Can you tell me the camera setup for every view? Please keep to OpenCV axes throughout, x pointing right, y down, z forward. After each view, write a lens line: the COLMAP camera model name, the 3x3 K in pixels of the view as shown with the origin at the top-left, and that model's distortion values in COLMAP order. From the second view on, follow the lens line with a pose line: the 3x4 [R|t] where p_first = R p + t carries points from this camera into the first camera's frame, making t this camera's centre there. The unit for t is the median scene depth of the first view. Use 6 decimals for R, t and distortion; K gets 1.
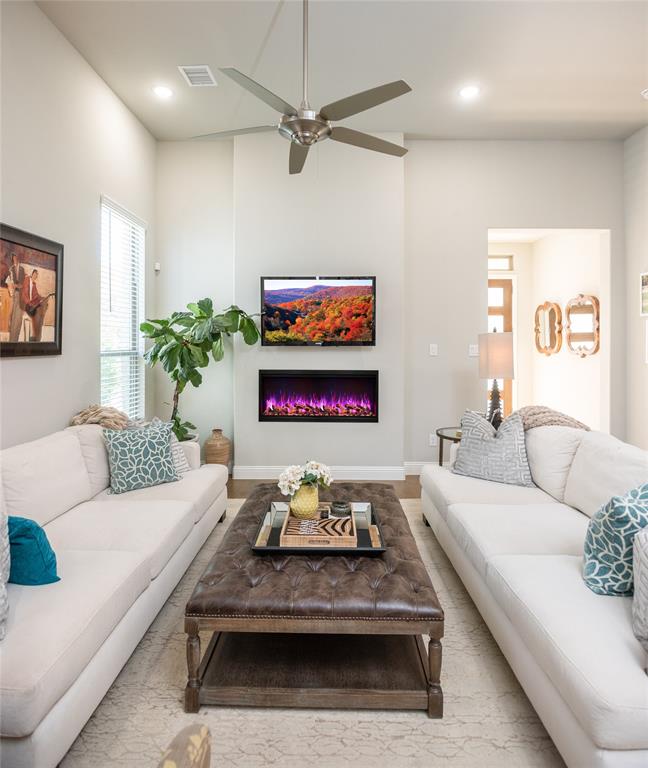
lens RADIAL K [[468.9, 0, 326.9], [0, 468.9, 406.0], [0, 0, 1]] dist [0.006439, -0.003415]
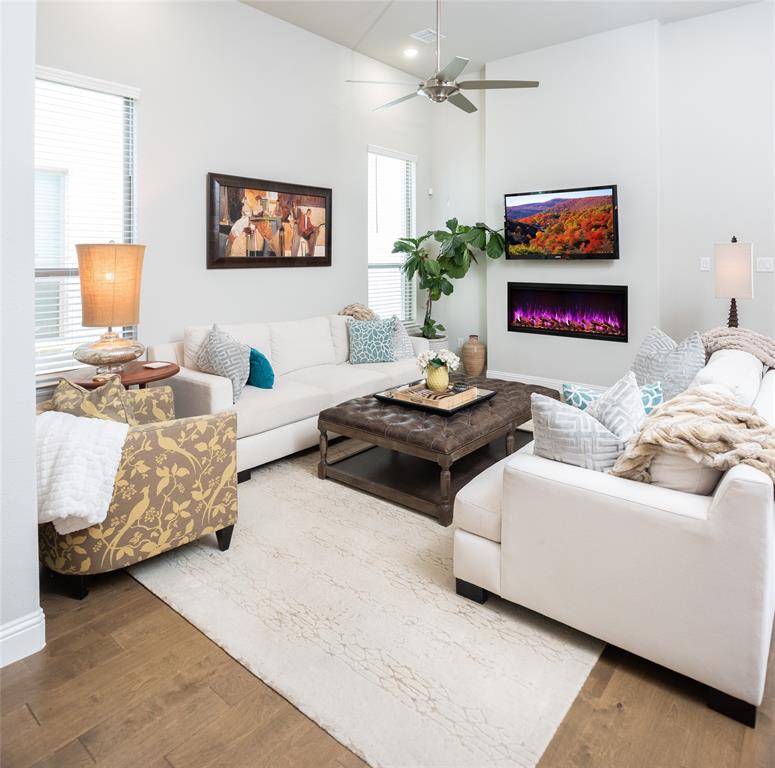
lens RADIAL K [[528.5, 0, 387.3], [0, 528.5, 383.8], [0, 0, 1]] dist [0.000646, 0.003428]
pose [[0.784100, 0.141115, -0.604379, 0.432806], [-0.078628, 0.988548, 0.128806, 0.020769], [0.615634, -0.053476, 0.786216, -0.144367]]
